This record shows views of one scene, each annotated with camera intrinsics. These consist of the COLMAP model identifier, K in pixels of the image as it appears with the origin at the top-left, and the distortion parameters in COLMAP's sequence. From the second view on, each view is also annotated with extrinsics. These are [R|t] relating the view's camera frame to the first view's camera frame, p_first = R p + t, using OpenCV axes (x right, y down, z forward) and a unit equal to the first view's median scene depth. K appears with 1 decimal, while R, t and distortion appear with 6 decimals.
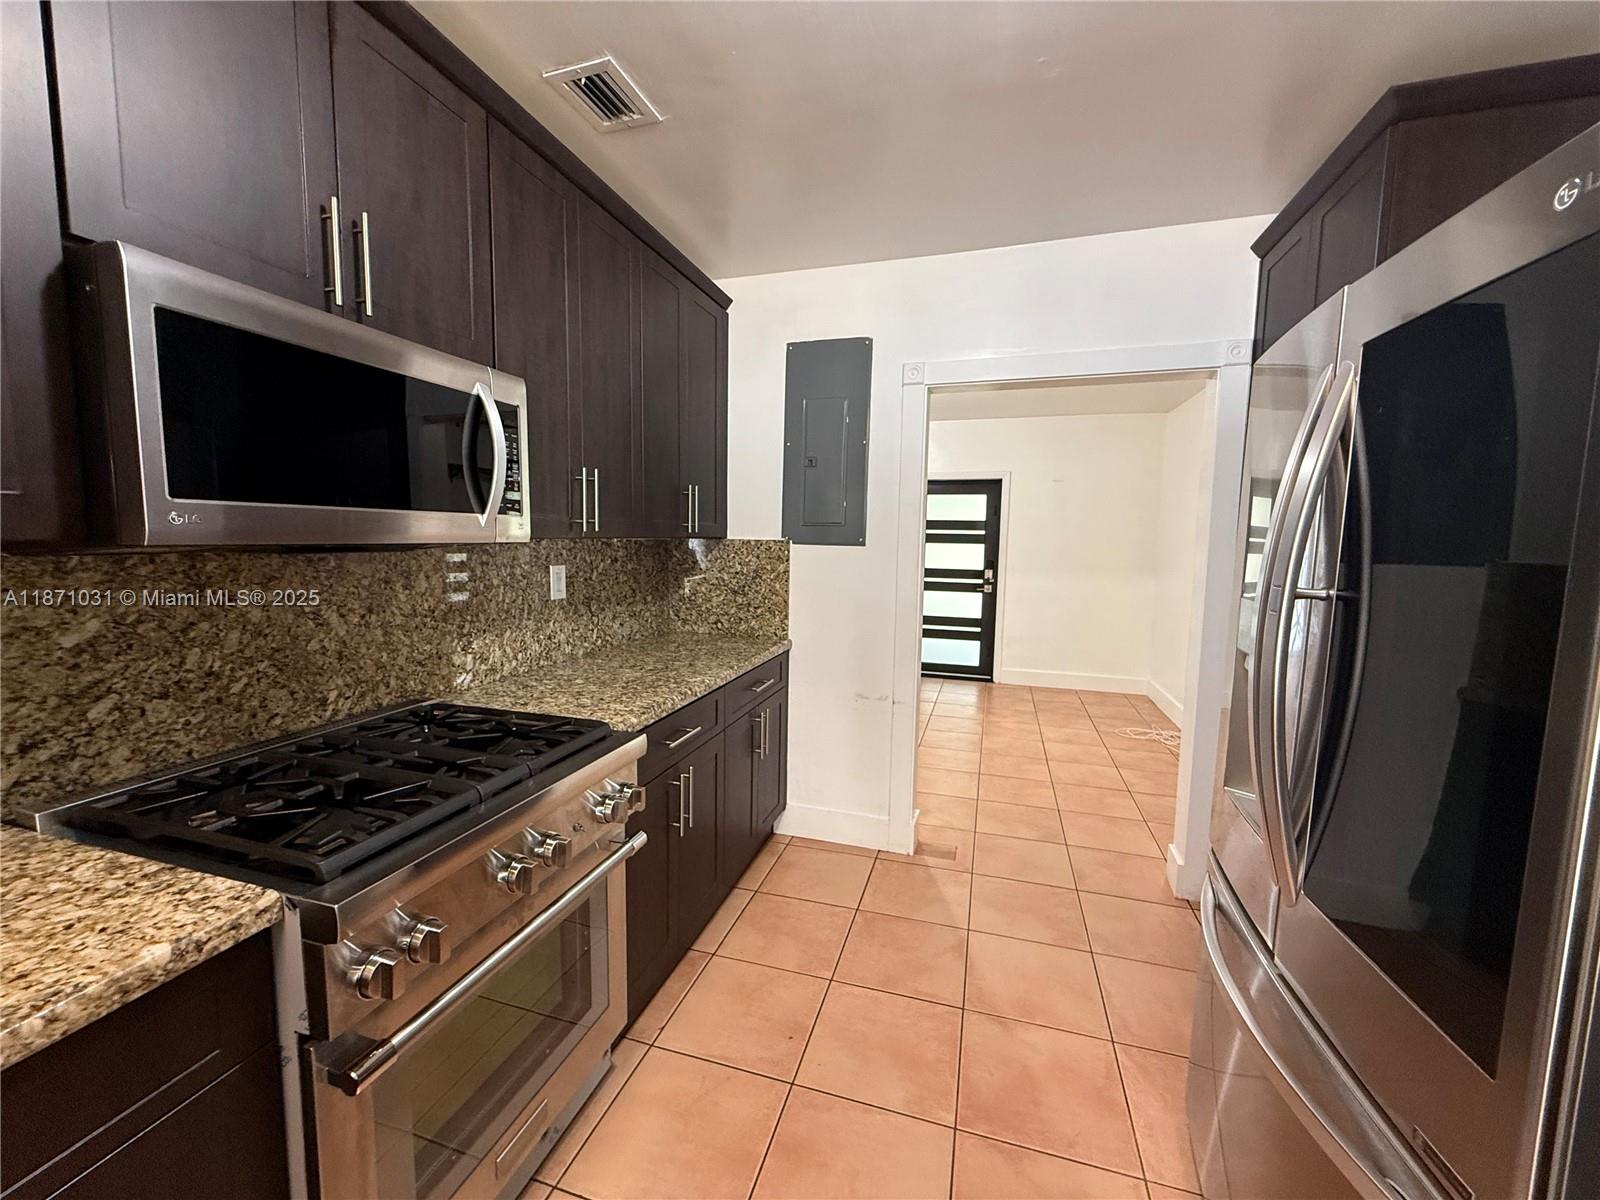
lens RADIAL K [[638.5, 0, 794.3], [0, 638.5, 600.5], [0, 0, 1]] dist [-0.003490, 0.001229]
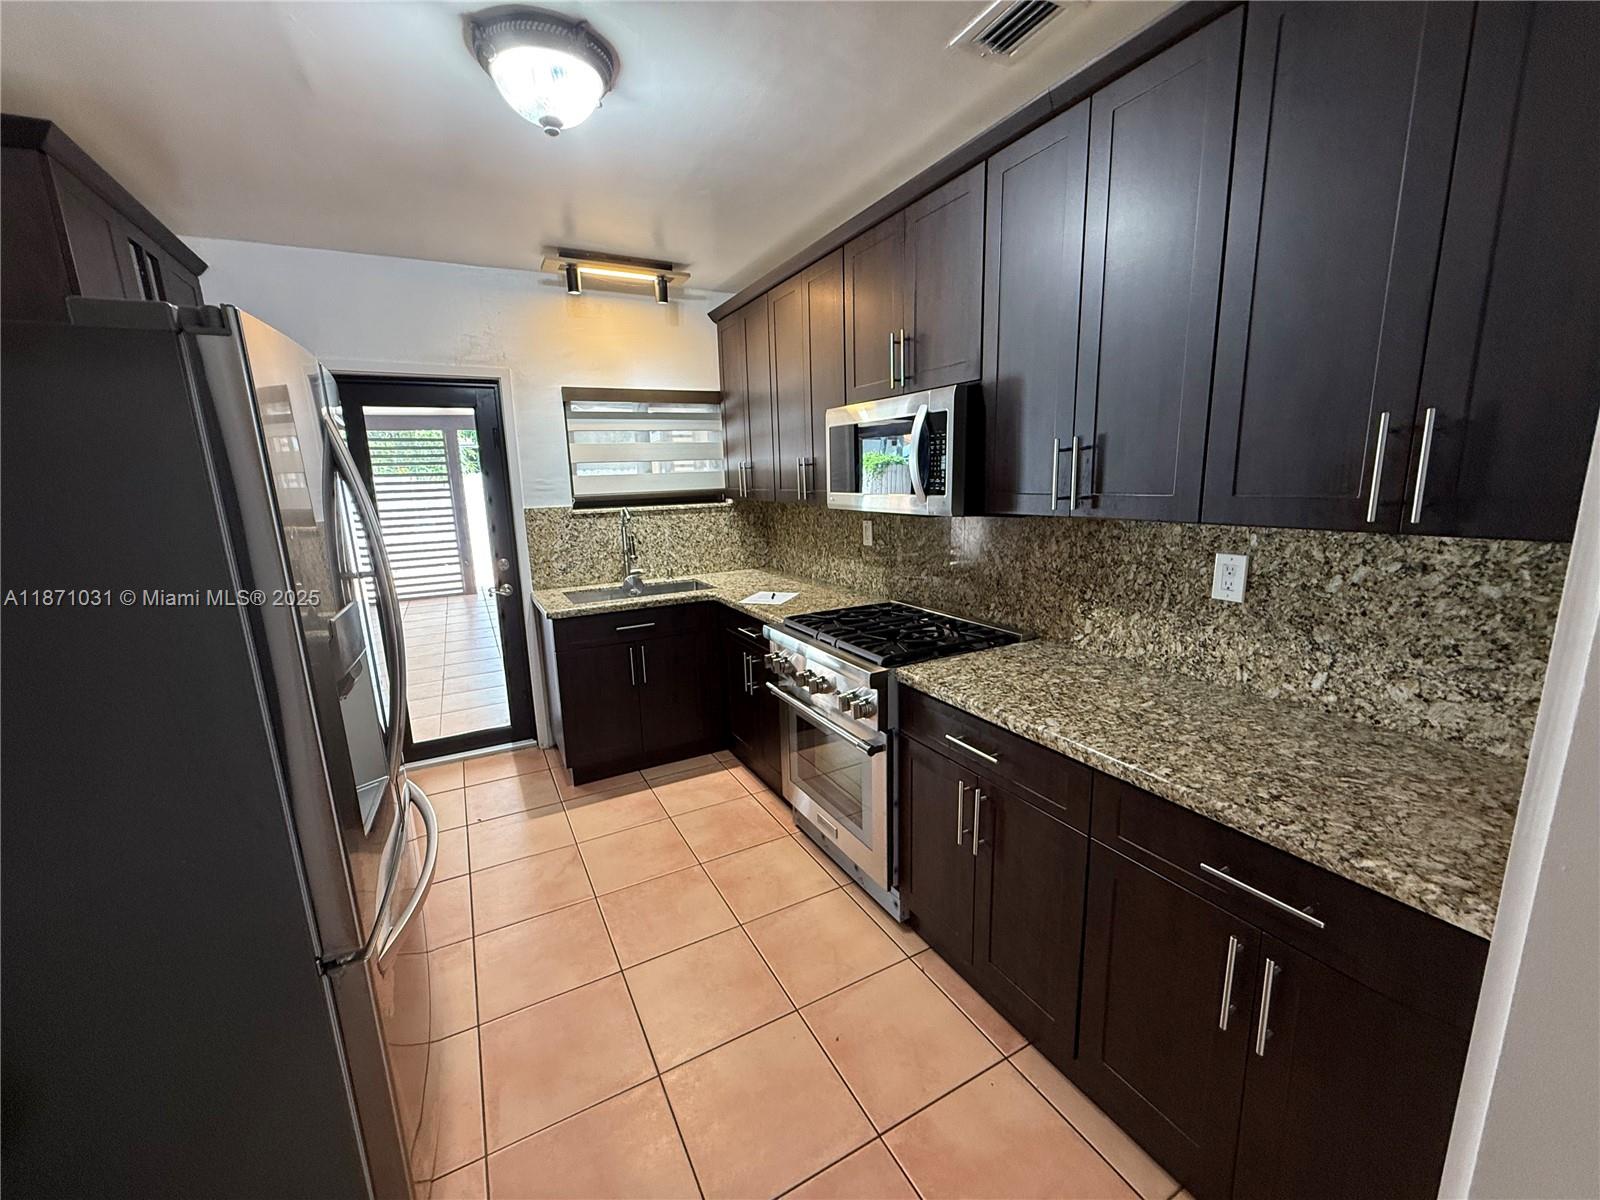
lens RADIAL K [[638.5, 0, 796.3], [0, 638.5, 603.1], [0, 0, 1]] dist [-0.003490, 0.001229]
pose [[-0.701444, 0.147994, -0.697191, 0.579426], [-0.053118, 0.964628, 0.258206, -0.193187], [0.710743, 0.218151, -0.668771, 1.361391]]
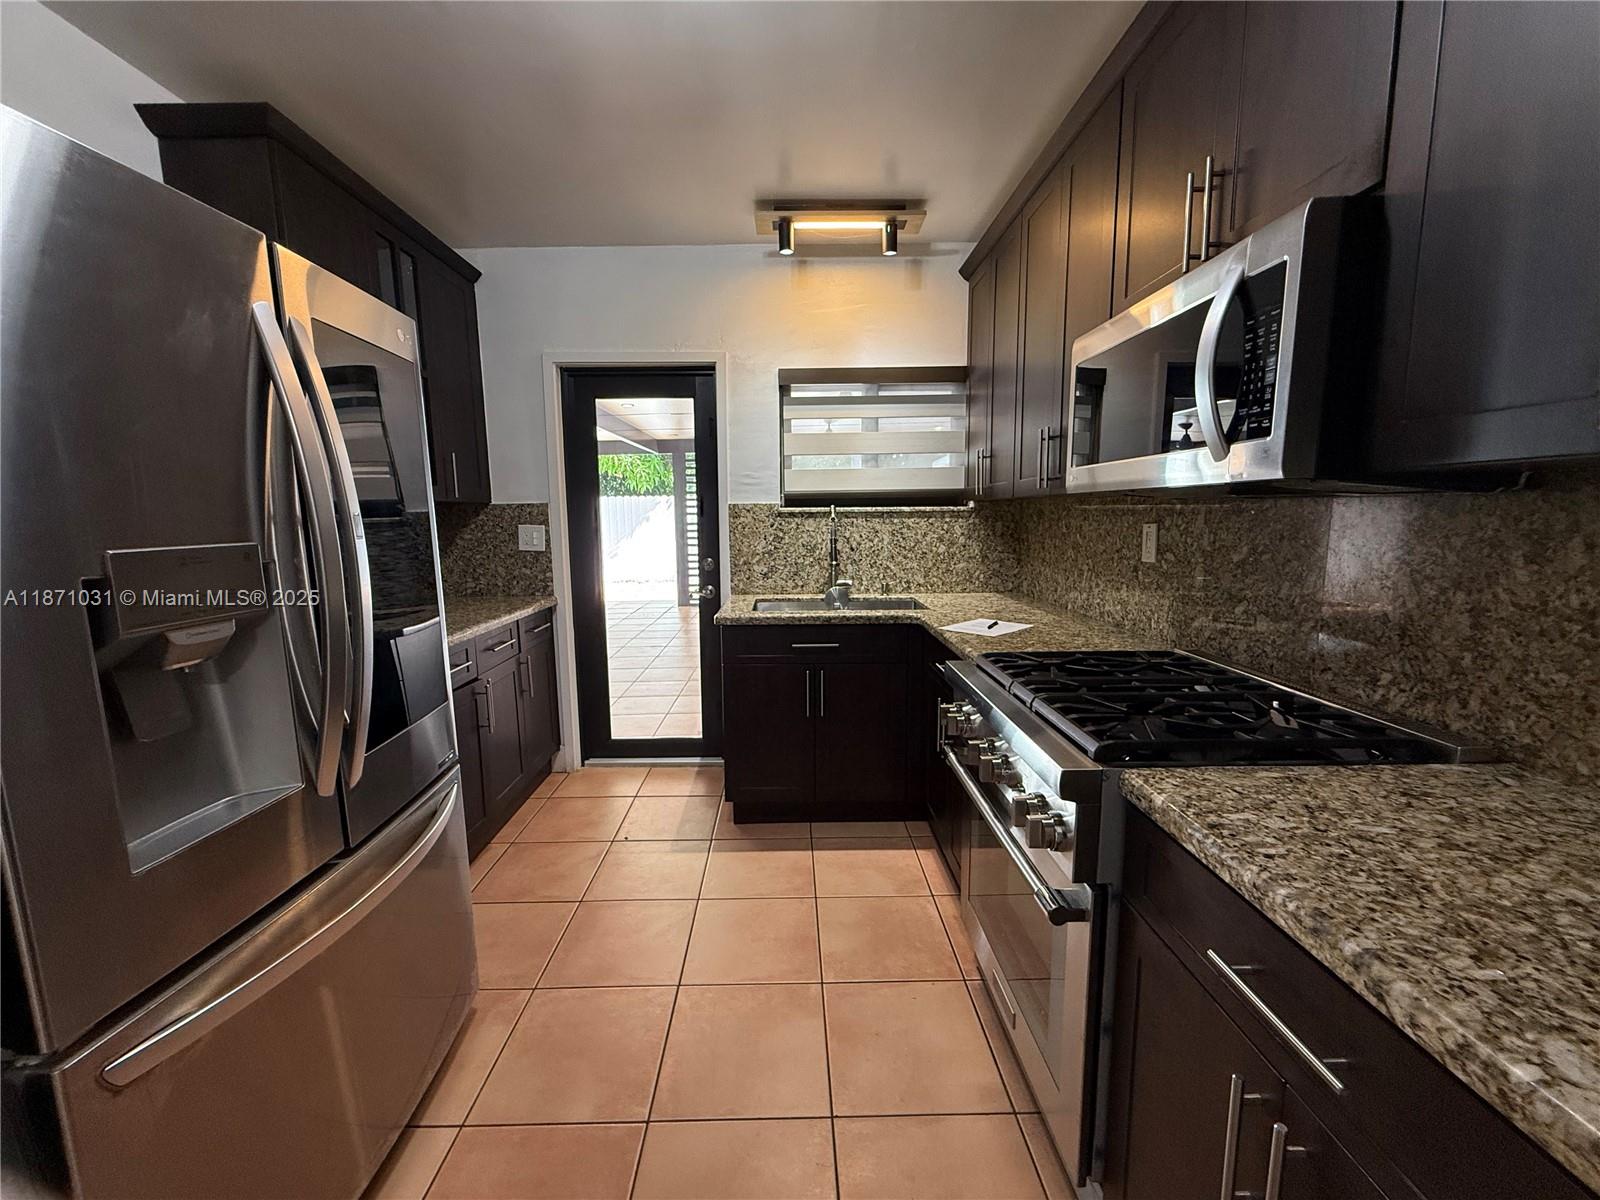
lens RADIAL K [[638.5, 0, 795.4], [0, 638.5, 600.1], [0, 0, 1]] dist [-0.003490, 0.001229]
pose [[-0.951376, 0.036091, -0.305910, 0.179846], [-0.035253, 0.973830, 0.224528, -0.080253], [0.306007, 0.224395, -0.925206, 1.185097]]
